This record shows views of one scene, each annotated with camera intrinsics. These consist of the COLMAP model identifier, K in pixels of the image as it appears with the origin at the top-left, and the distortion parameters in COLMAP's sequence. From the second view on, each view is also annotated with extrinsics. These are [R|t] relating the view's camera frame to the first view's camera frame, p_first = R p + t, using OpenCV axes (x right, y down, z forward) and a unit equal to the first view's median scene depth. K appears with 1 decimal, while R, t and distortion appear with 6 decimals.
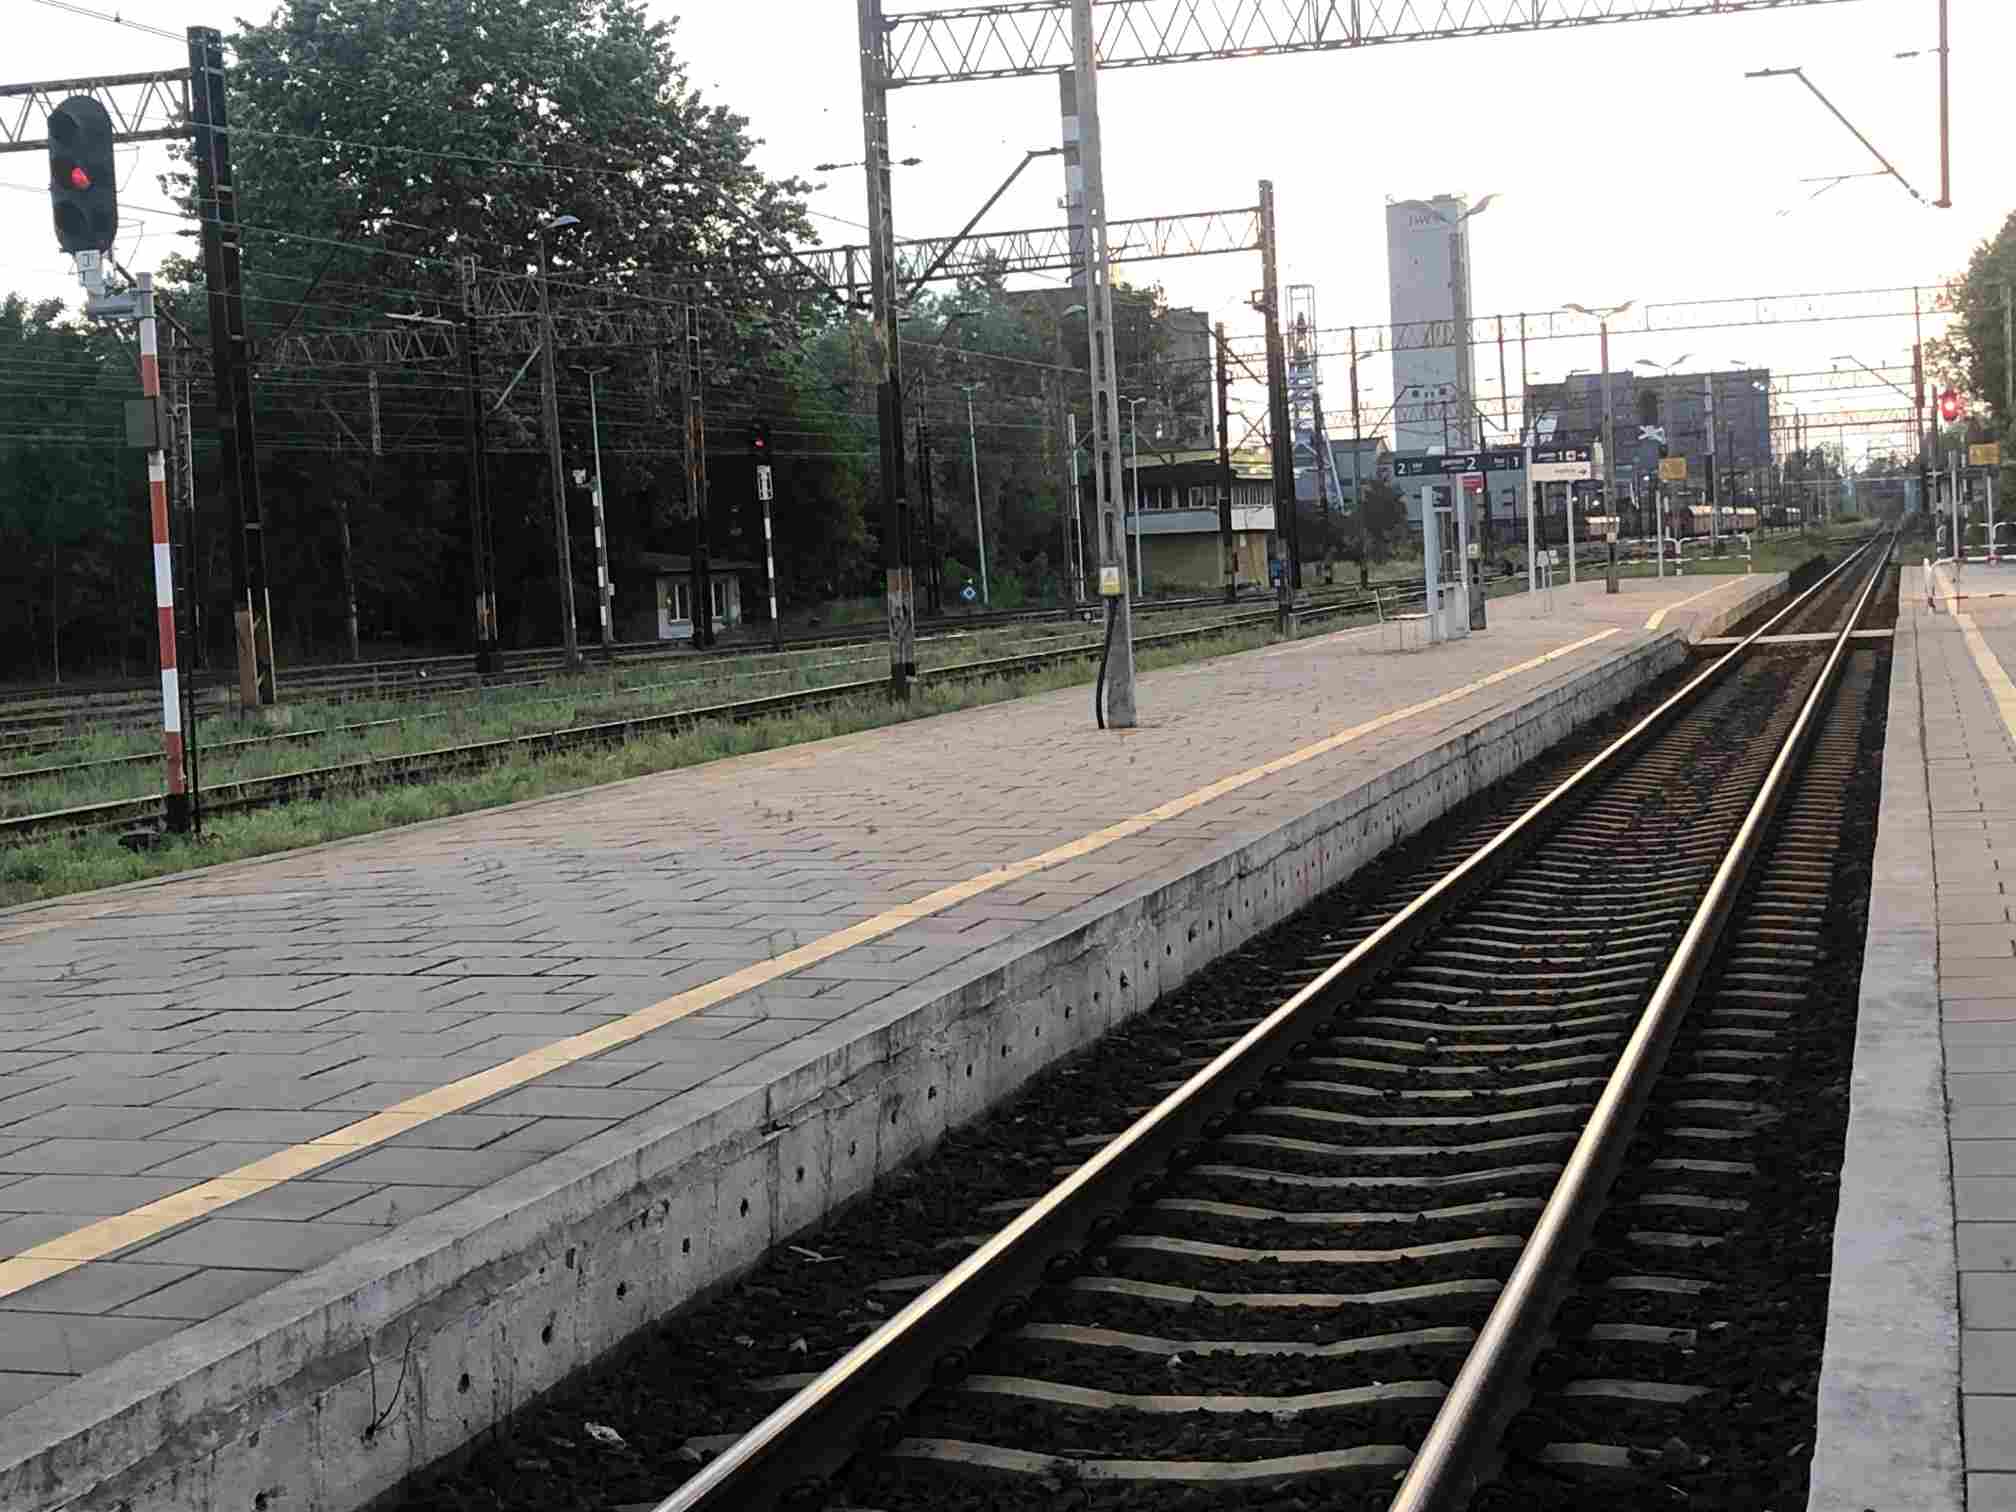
lens RADIAL K [[3470.3, 0, 1008.0], [0, 3470.3, 756.0], [0, 0, 1]] dist [0.215972, -1.014389]
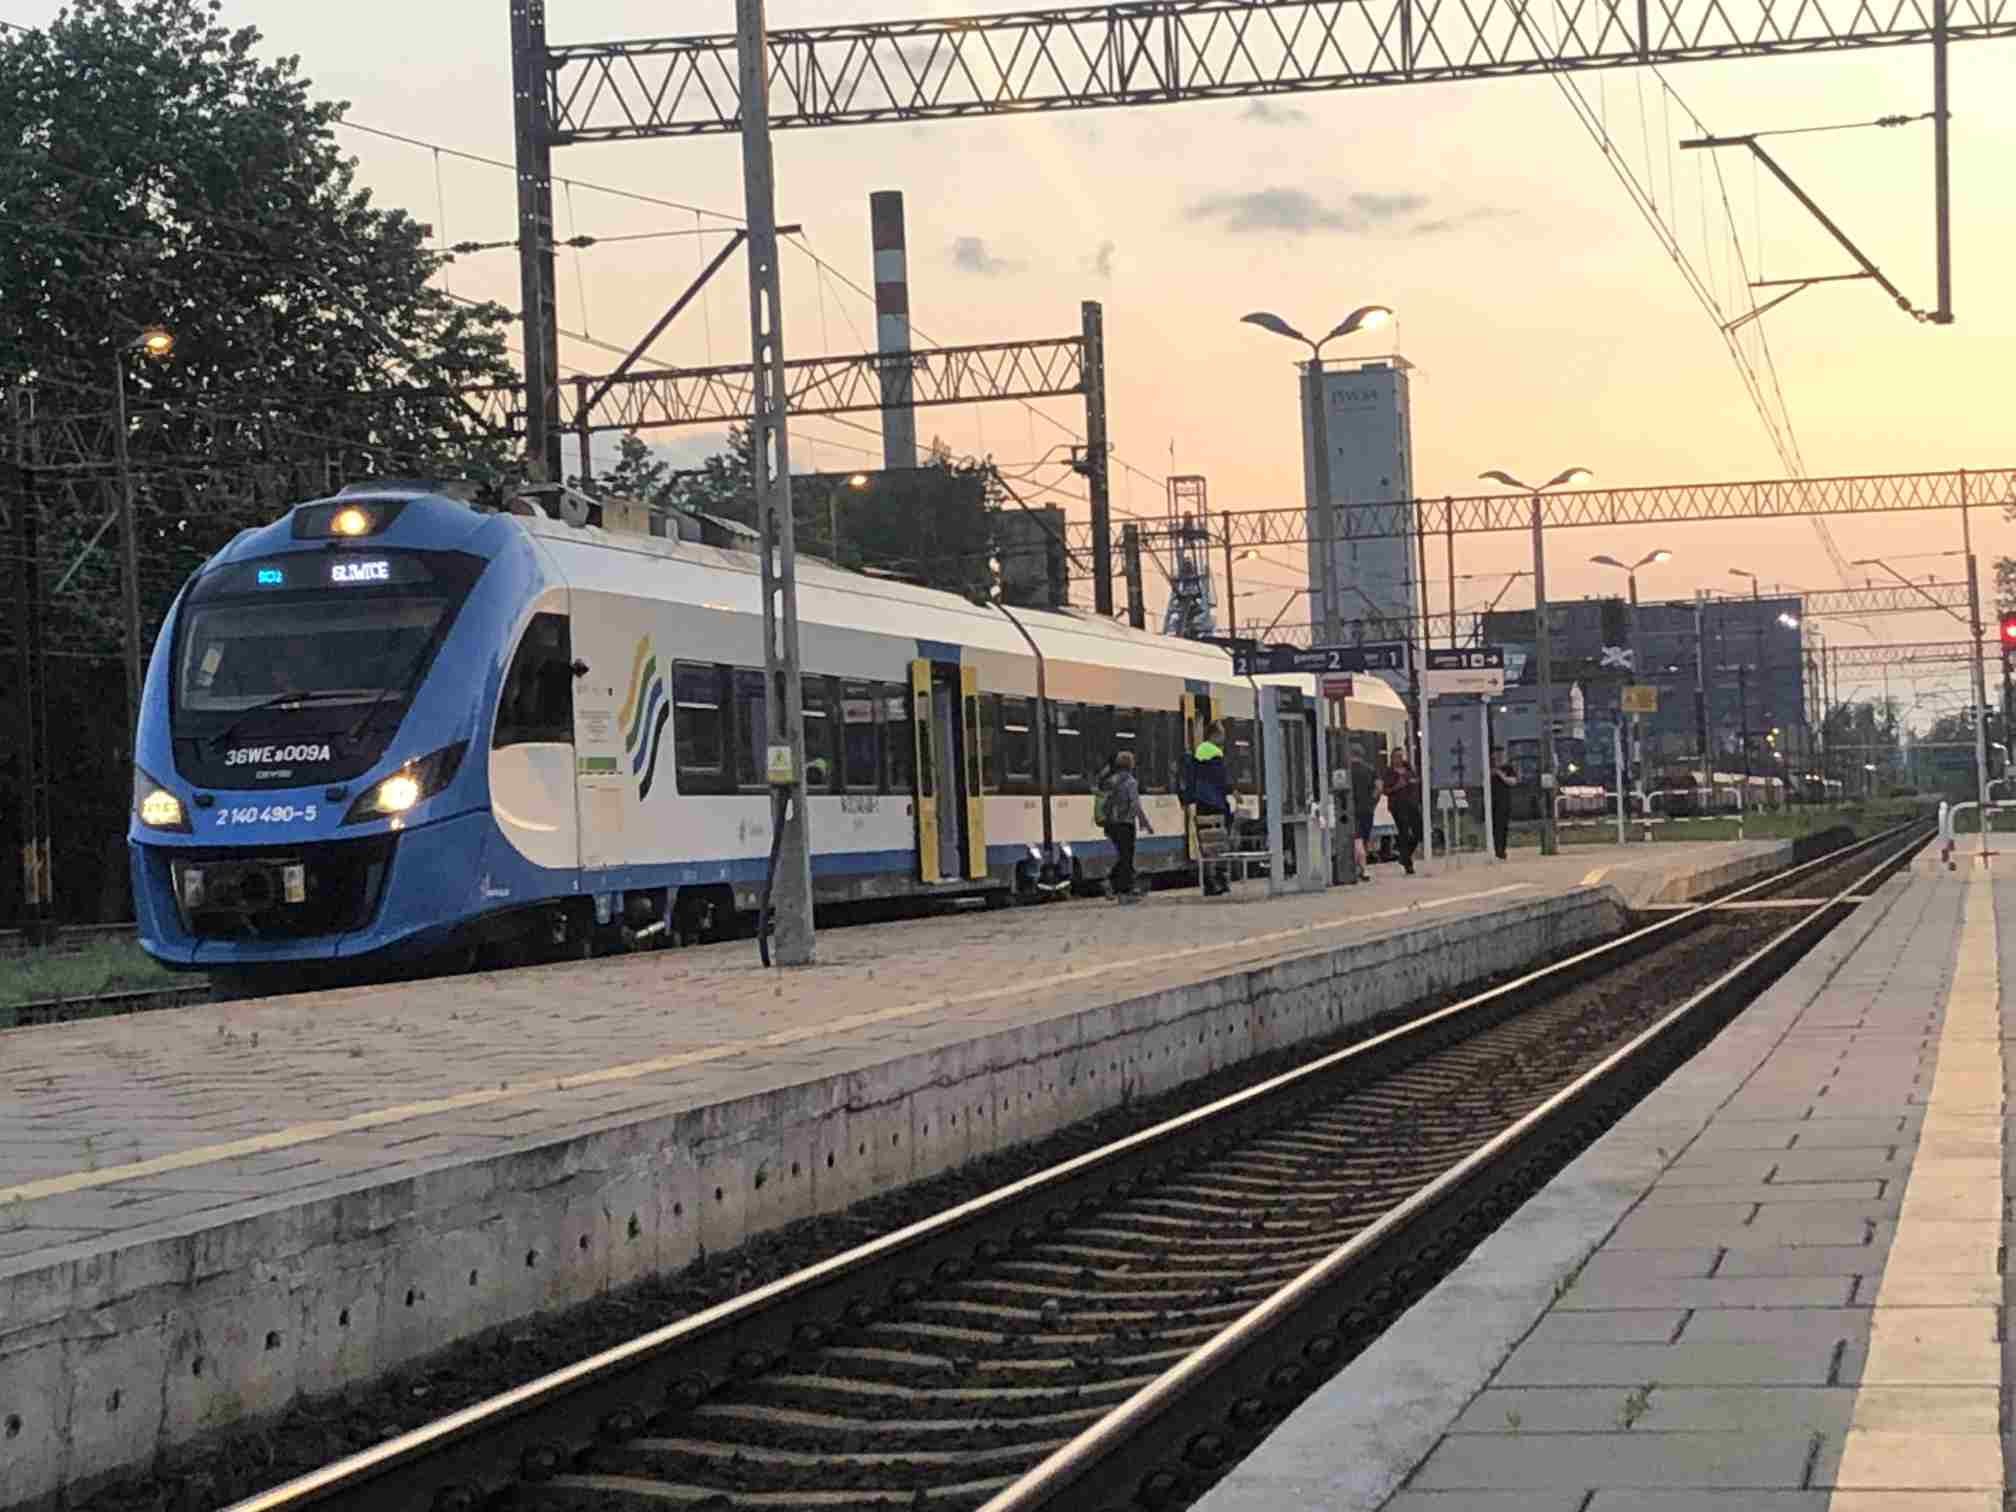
lens RADIAL K [[4630.2, 0, 1008.0], [0, 4630.2, 756.0], [0, 0, 1]] dist [0.247274, -1.045564]
pose [[0.998921, 0.013438, 0.044457, 0.015404], [-0.010133, 0.997226, -0.073736, 0.008875], [-0.045325, 0.073206, 0.996286, 0.009647]]
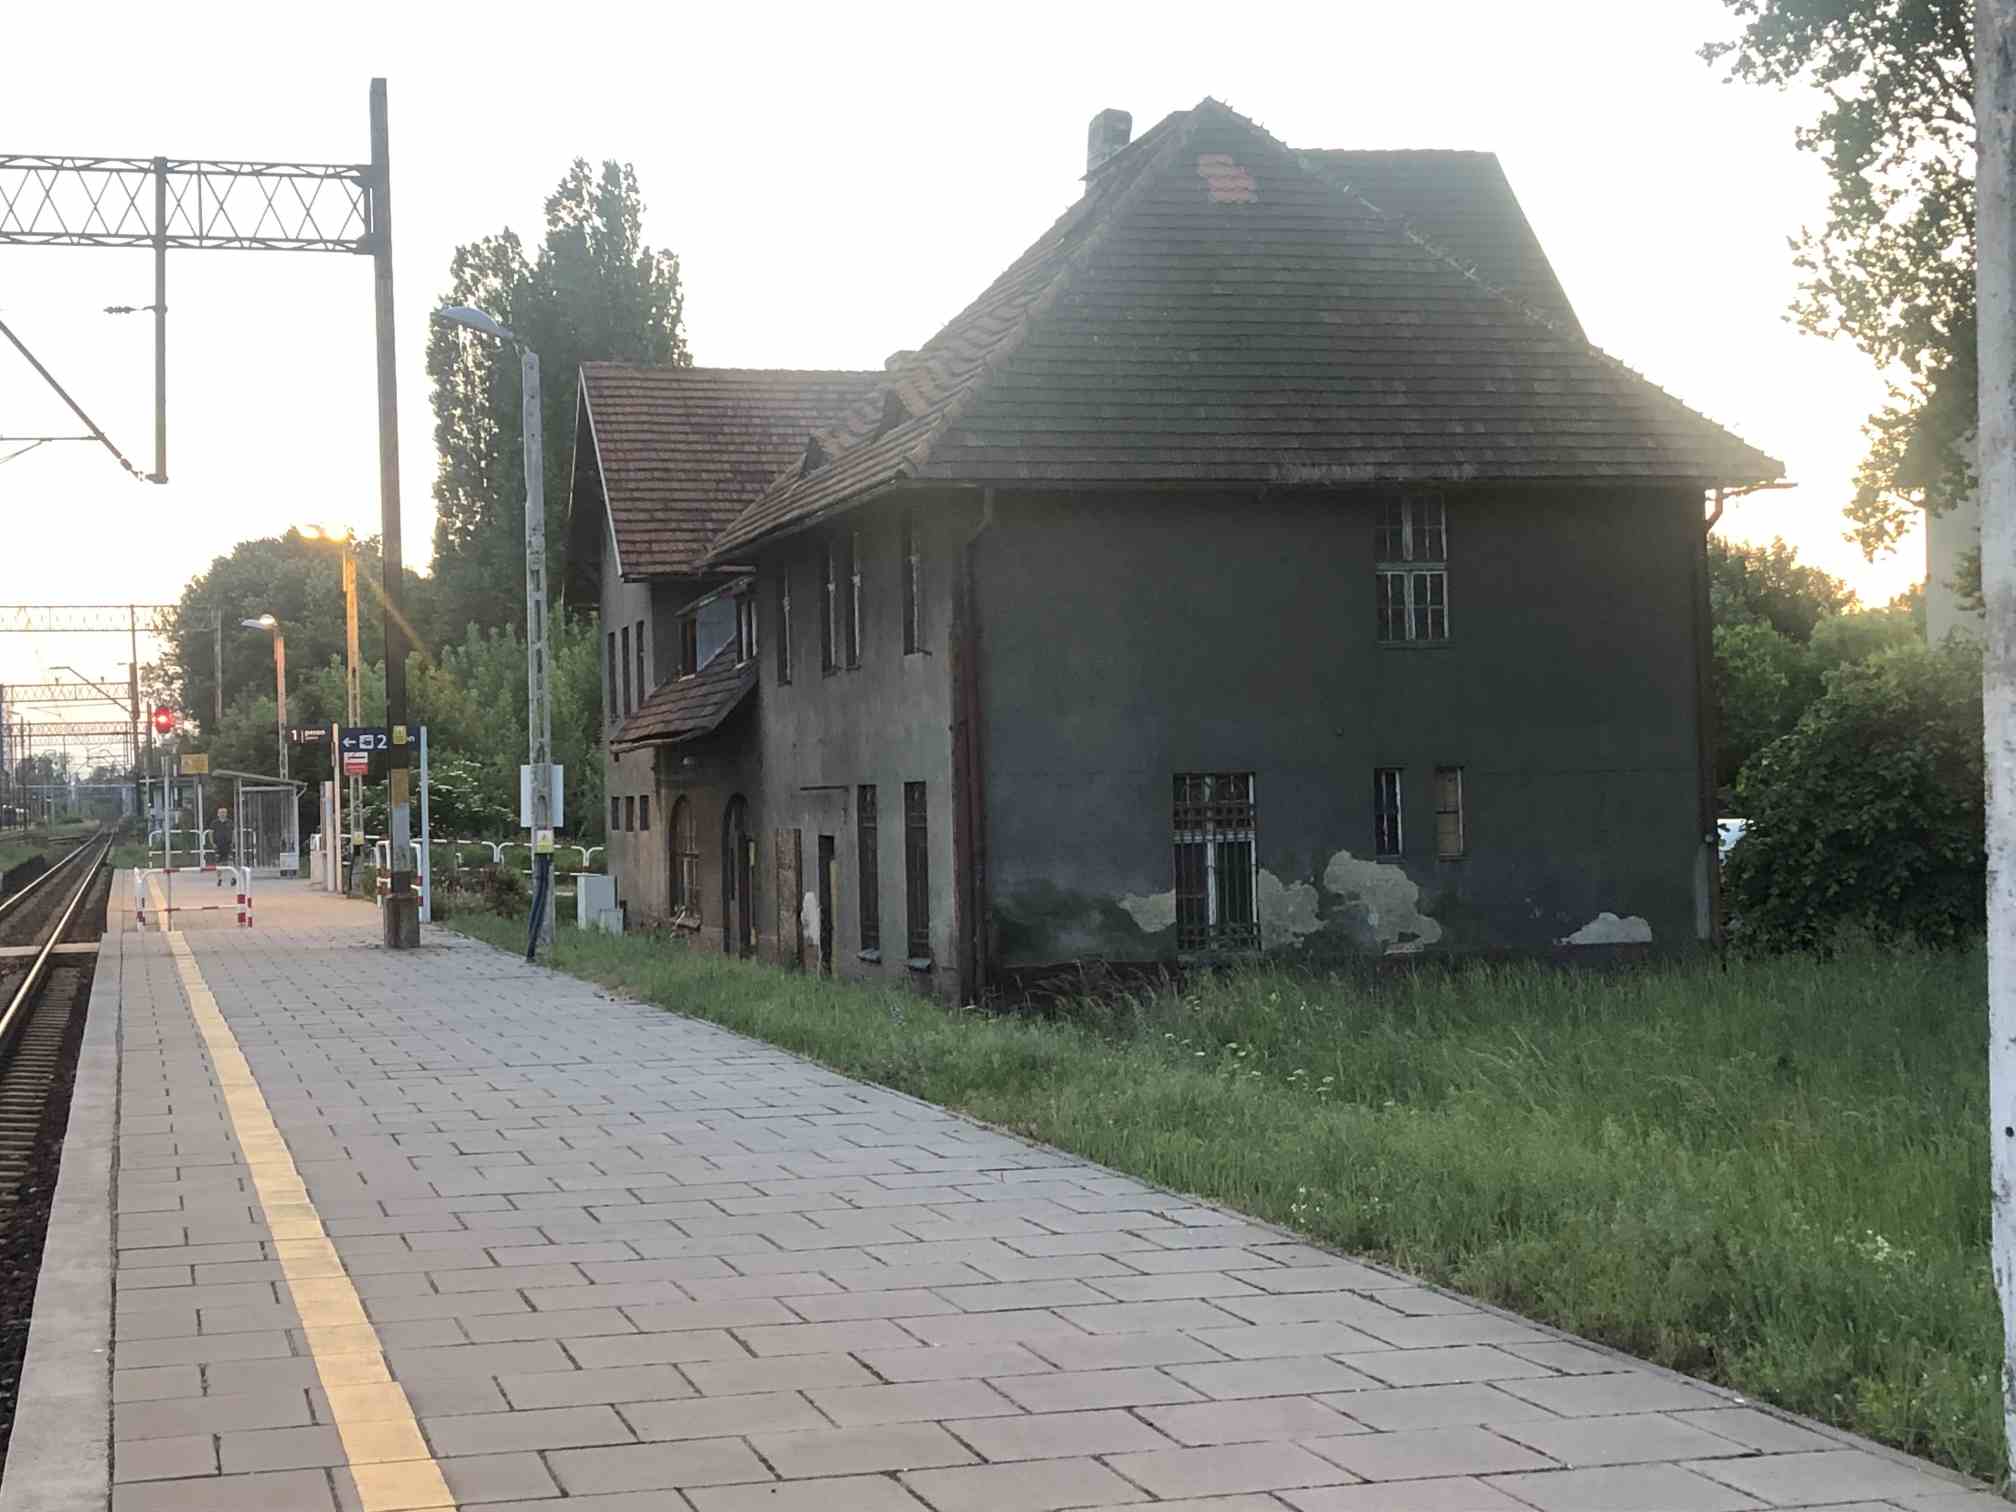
lens RADIAL K [[3003.2, 0, 1008.0], [0, 3003.2, 756.0], [0, 0, 1]] dist [0.152163, -0.642834]
pose [[0.860352, 0.034820, 0.508509, 0.042718], [0.010730, 0.996205, -0.086369, -0.012016], [-0.509587, 0.079764, 0.856714, 0.158980]]
